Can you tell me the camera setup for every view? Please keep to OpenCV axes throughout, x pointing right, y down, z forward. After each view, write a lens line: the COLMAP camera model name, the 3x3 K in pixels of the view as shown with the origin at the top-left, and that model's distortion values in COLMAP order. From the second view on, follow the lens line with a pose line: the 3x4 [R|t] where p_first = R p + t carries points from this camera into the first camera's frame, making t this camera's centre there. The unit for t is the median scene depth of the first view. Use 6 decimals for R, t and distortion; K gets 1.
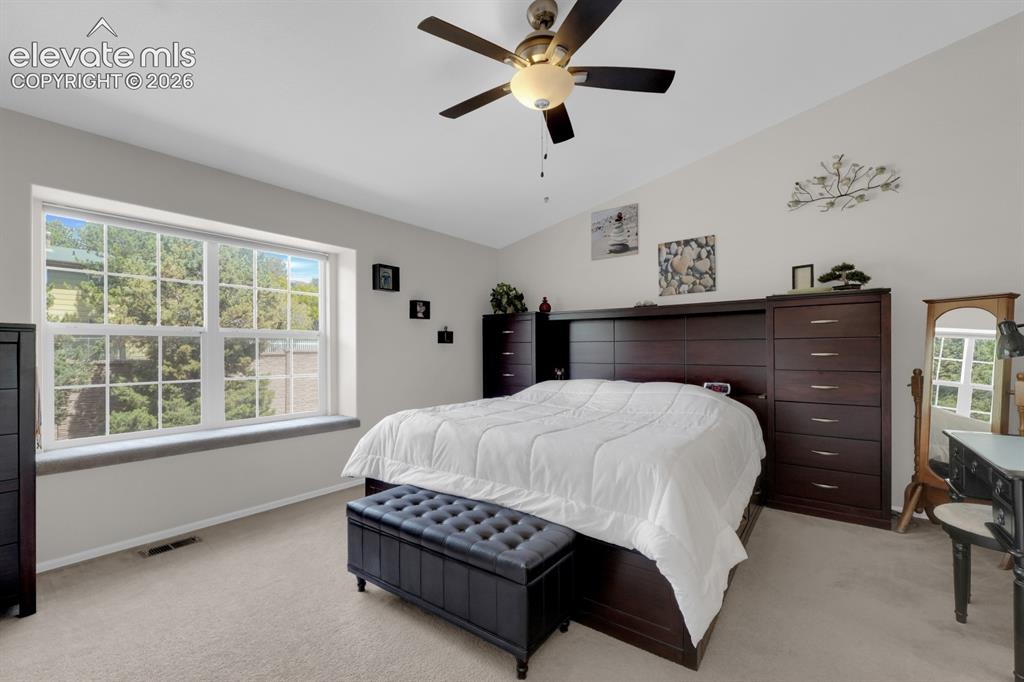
lens RADIAL K [[428.3, 0, 508.9], [0, 428.3, 339.0], [0, 0, 1]] dist [0.000337, 0.000054]
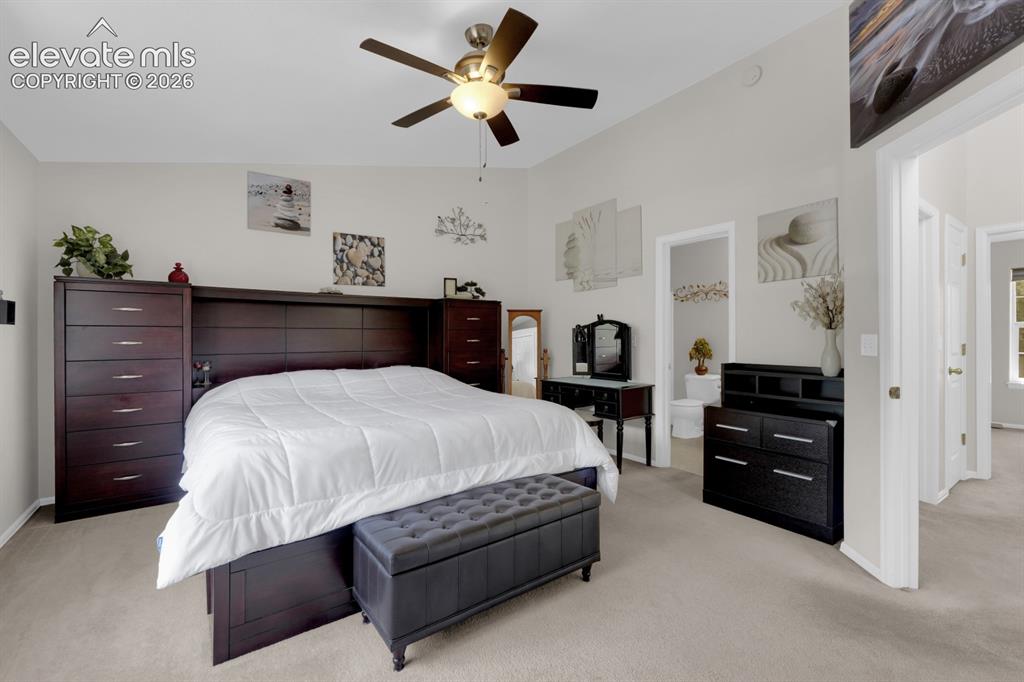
lens RADIAL K [[431.4, 0, 510.8], [0, 431.4, 324.0], [0, 0, 1]] dist [-0.000121, -0.000045]
pose [[0.314565, 0.031549, 0.948712, -0.499195], [-0.024775, 0.999380, -0.025019, 0.009005], [-0.948913, -0.015634, 0.315151, 0.300277]]
